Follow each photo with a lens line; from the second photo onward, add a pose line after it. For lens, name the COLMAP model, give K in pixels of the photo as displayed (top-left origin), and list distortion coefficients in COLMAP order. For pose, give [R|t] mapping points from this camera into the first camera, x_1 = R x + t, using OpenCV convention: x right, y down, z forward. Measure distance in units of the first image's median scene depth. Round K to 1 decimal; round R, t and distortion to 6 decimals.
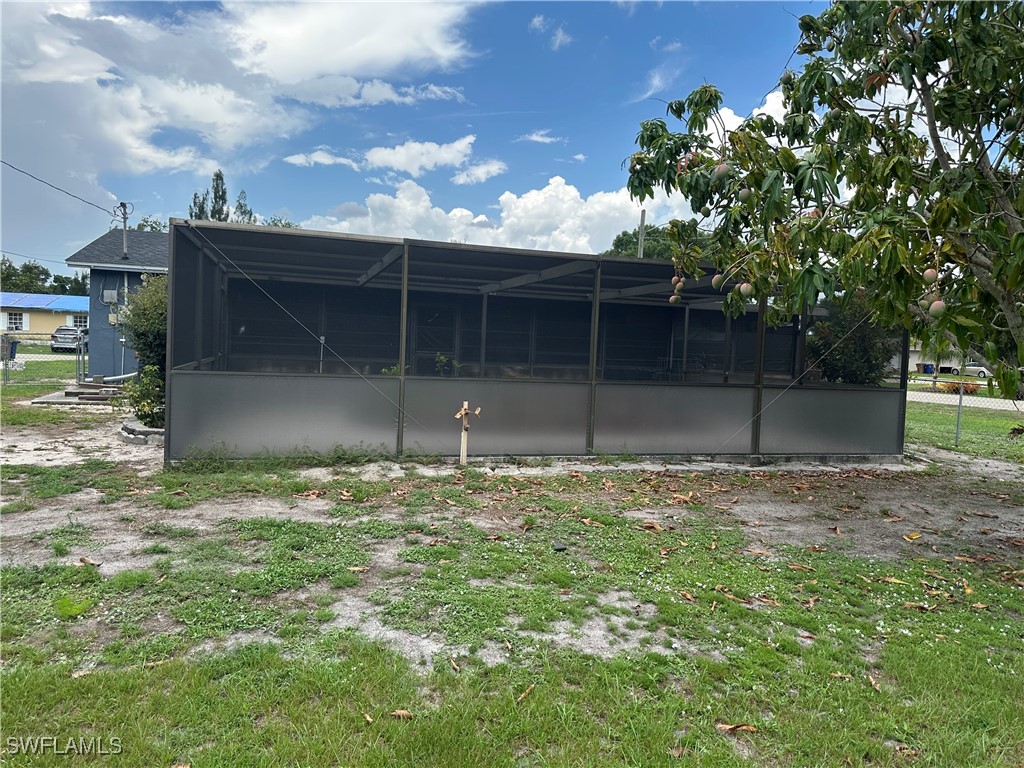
lens RADIAL K [[726.9, 0, 513.7], [0, 726.9, 382.4], [0, 0, 1]] dist [0.047188, -0.045360]
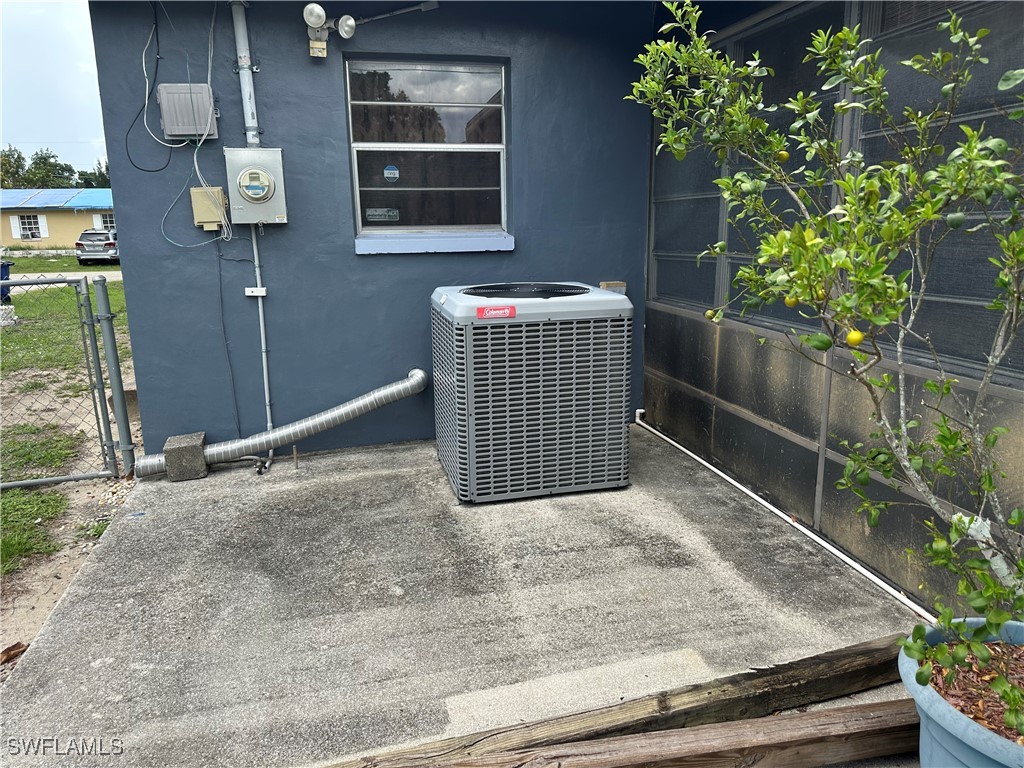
lens RADIAL K [[726.9, 0, 512.7], [0, 726.9, 376.7], [0, 0, 1]] dist [0.047188, -0.045360]
pose [[0.997114, -0.050430, -0.056747, -0.815283], [0.058857, 0.985640, 0.158270, -0.119718], [0.047951, -0.161153, 0.985764, 1.419583]]
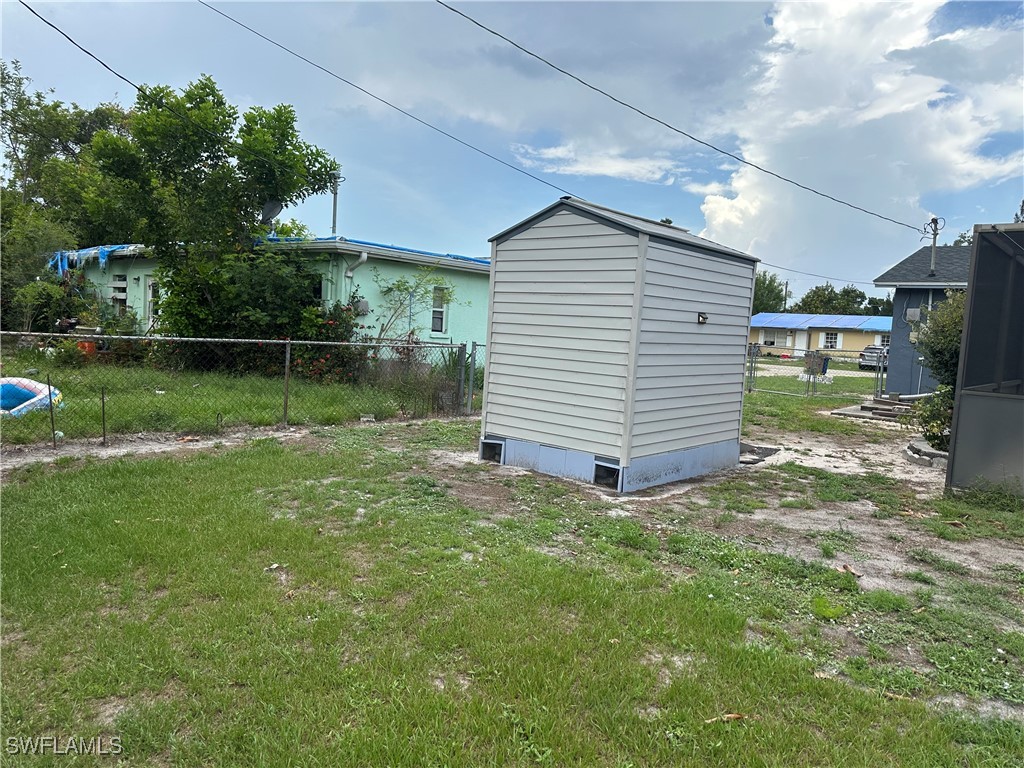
lens RADIAL K [[726.9, 0, 519.0], [0, 726.9, 386.5], [0, 0, 1]] dist [0.047188, -0.045360]
pose [[0.541398, 0.059129, -0.838684, 0.006384], [-0.077242, 0.996803, 0.020415, 0.002260], [0.837211, 0.053729, 0.544235, 0.024415]]
